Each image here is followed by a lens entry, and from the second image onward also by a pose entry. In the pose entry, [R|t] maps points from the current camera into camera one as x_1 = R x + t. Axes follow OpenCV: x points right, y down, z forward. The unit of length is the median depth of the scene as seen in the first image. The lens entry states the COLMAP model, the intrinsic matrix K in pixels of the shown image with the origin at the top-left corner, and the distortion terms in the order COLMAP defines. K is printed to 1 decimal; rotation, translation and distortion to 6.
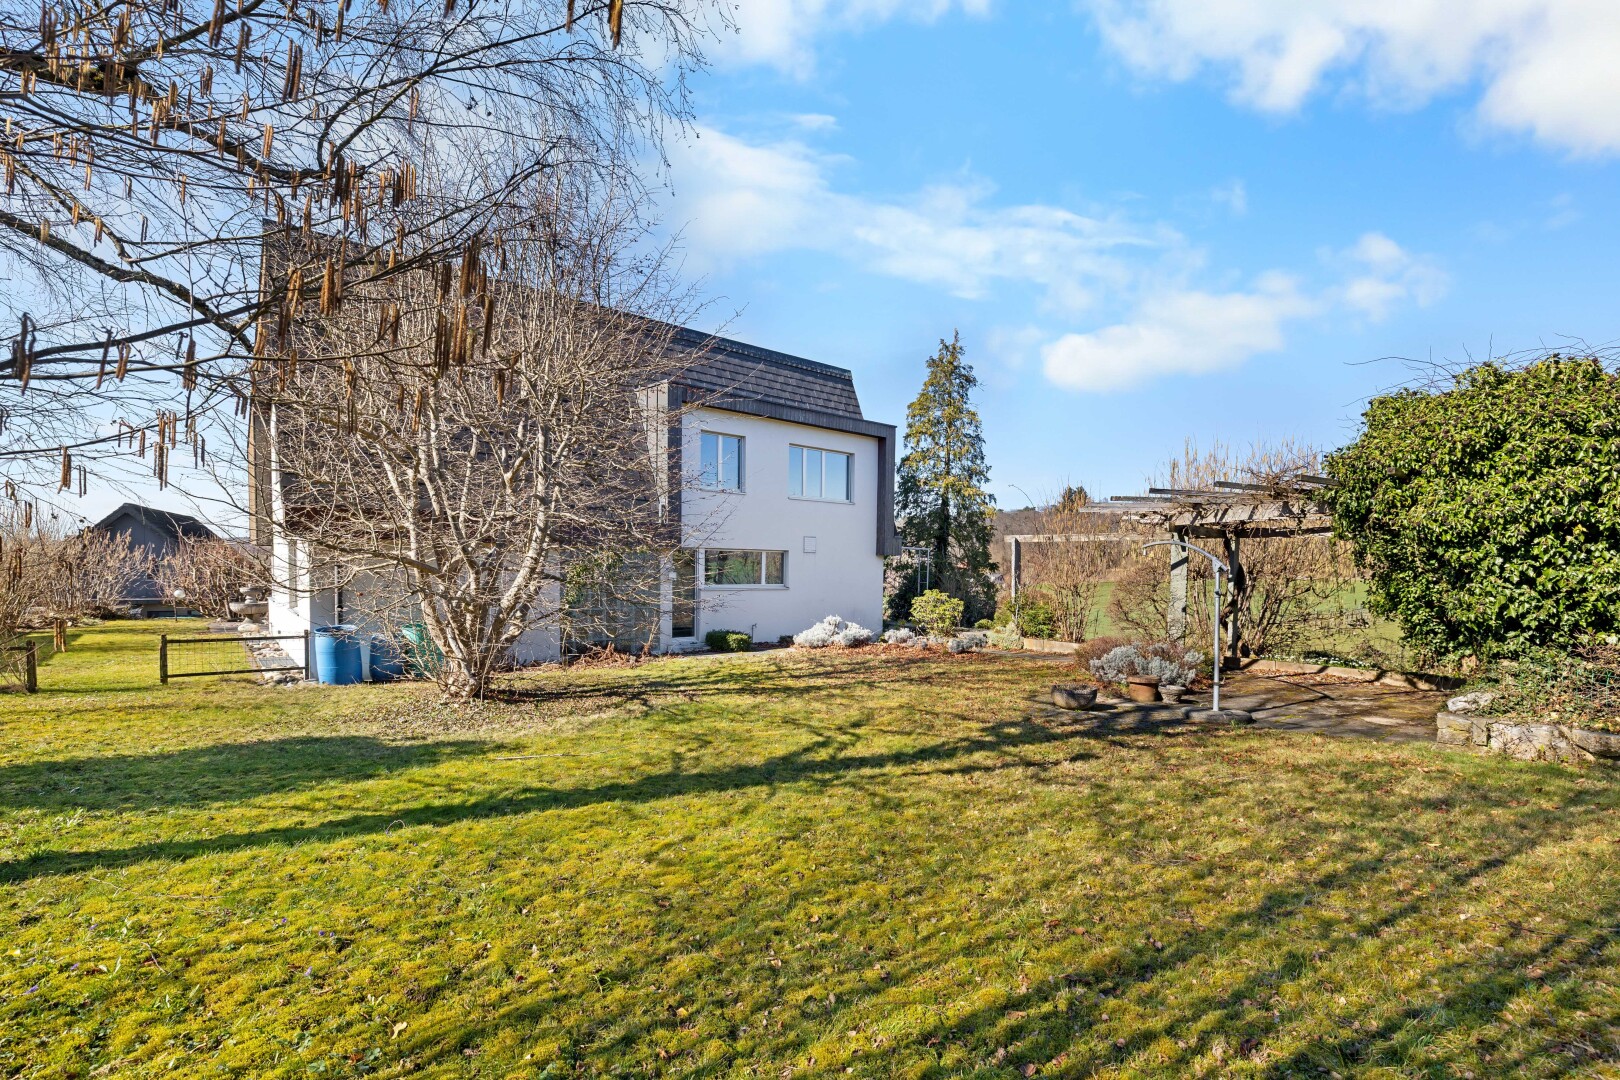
lens RADIAL K [[688.7, 0, 825.4], [0, 688.7, 599.5], [0, 0, 1]] dist [-0.000514, -0.000050]
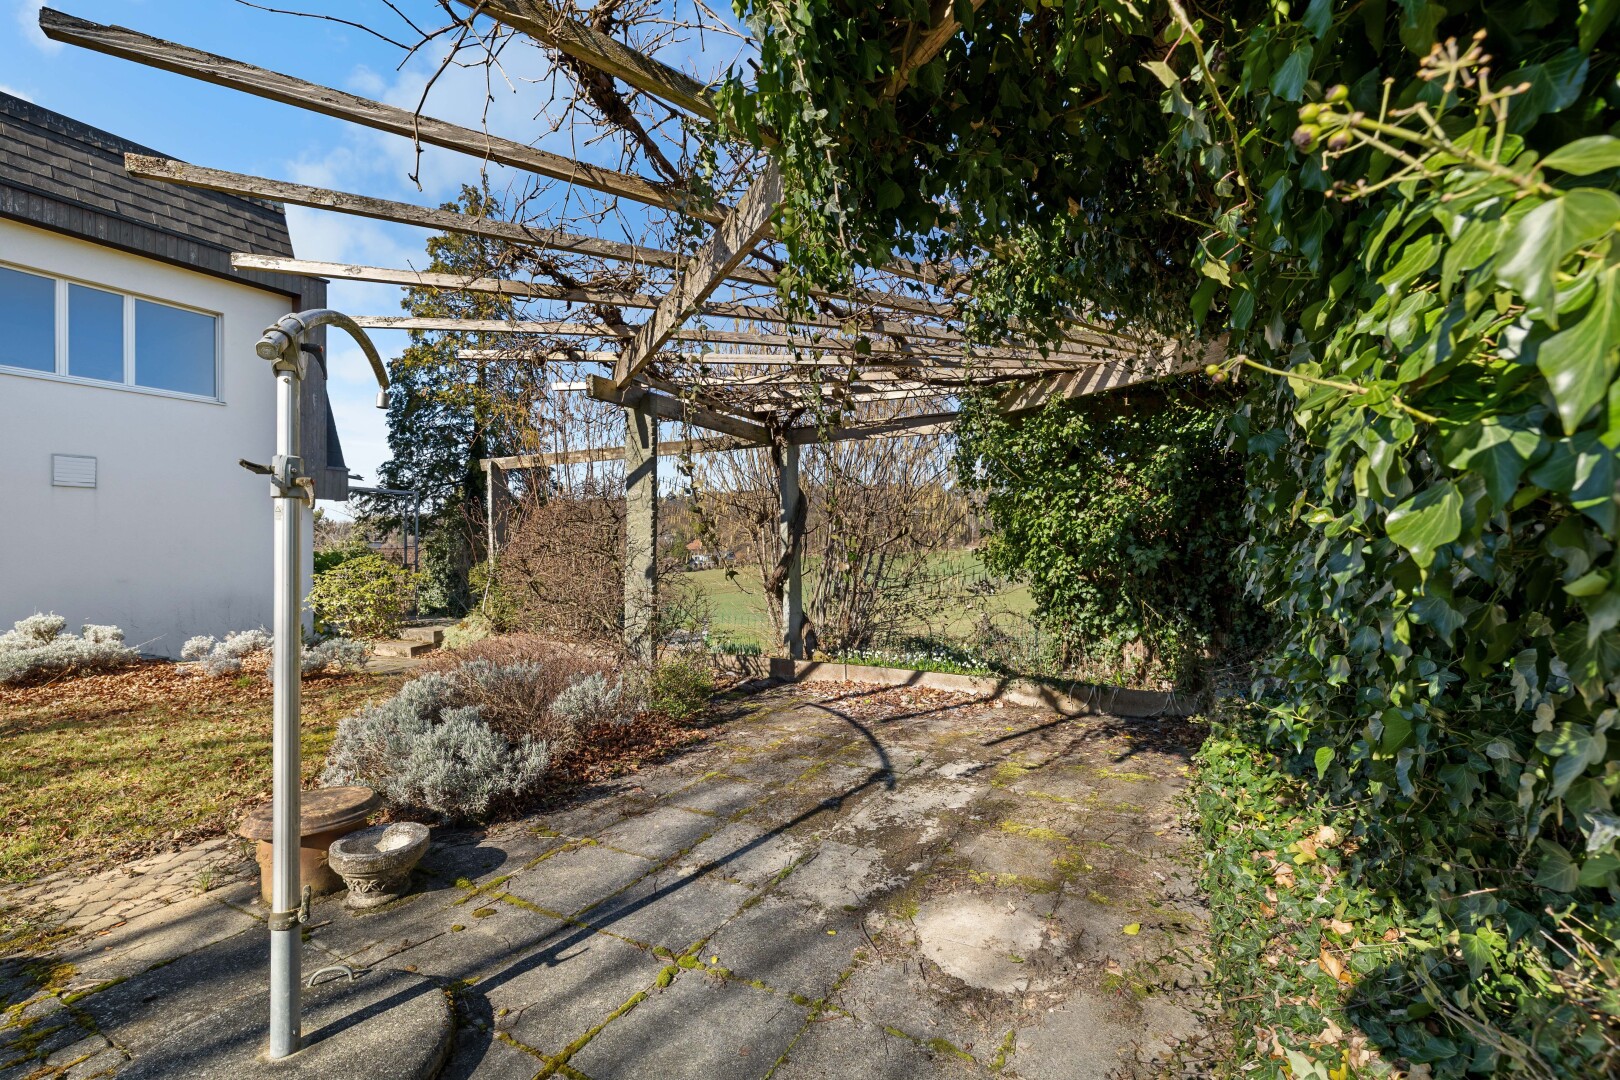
lens RADIAL K [[688.7, 0, 809.2], [0, 688.7, 548.5], [0, 0, 1]] dist [-0.000514, -0.000050]
pose [[0.933774, -0.015448, 0.357530, 0.473682], [0.030459, 0.998873, -0.036390, 0.019454], [-0.356565, 0.044870, 0.933193, 0.547867]]
